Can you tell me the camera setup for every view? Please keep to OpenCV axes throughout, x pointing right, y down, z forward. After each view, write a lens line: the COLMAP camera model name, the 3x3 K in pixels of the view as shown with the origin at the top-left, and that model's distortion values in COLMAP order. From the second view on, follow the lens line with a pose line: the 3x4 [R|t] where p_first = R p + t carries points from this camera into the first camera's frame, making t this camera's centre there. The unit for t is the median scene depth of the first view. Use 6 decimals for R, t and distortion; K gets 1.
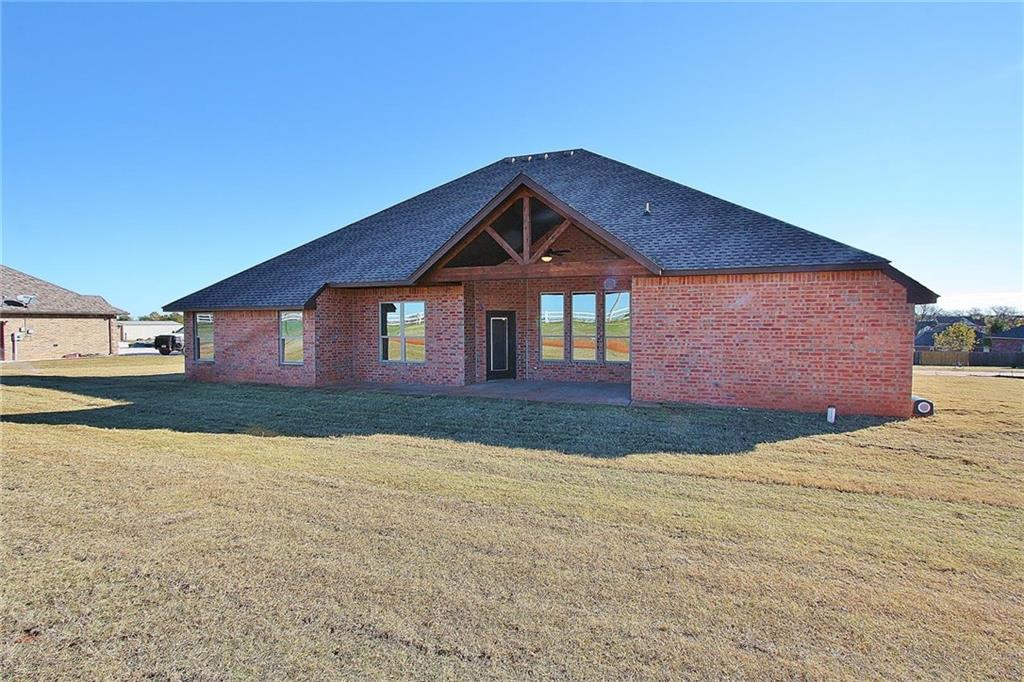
lens RADIAL K [[474.4, 0, 511.9], [0, 474.4, 339.1], [0, 0, 1]] dist [-0.021597, 0.004271]
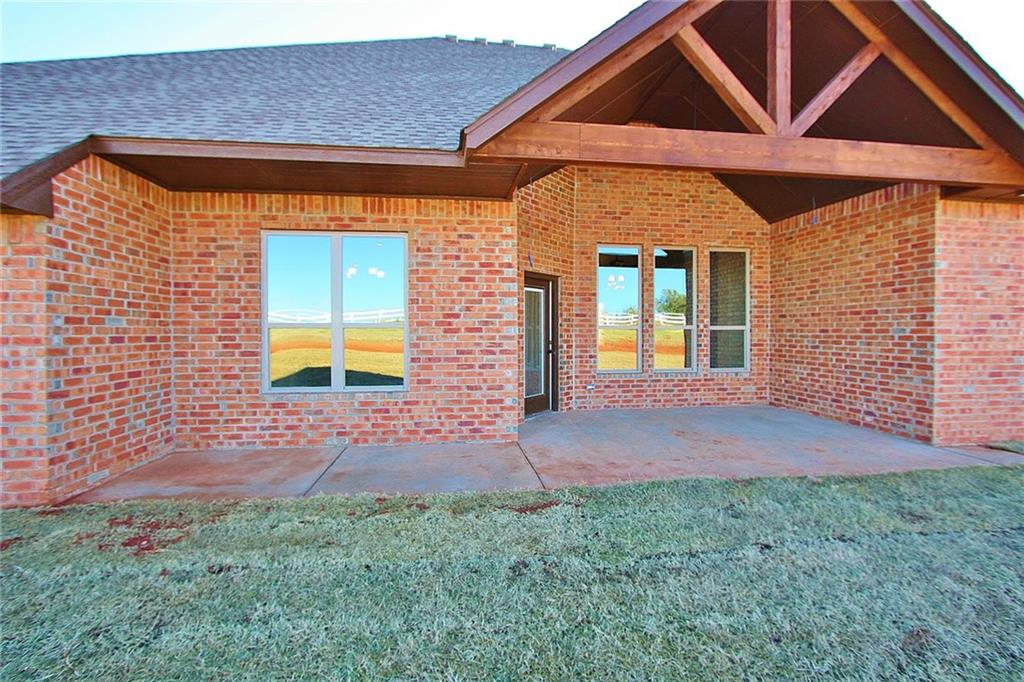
lens RADIAL K [[474.4, 0, 511.9], [0, 474.4, 339.3], [0, 0, 1]] dist [-0.021597, 0.004271]
pose [[0.884541, -0.006624, 0.466416, -0.301063], [0.013367, 0.999848, -0.011150, 0.013694], [-0.466271, 0.016097, 0.884495, 0.631119]]
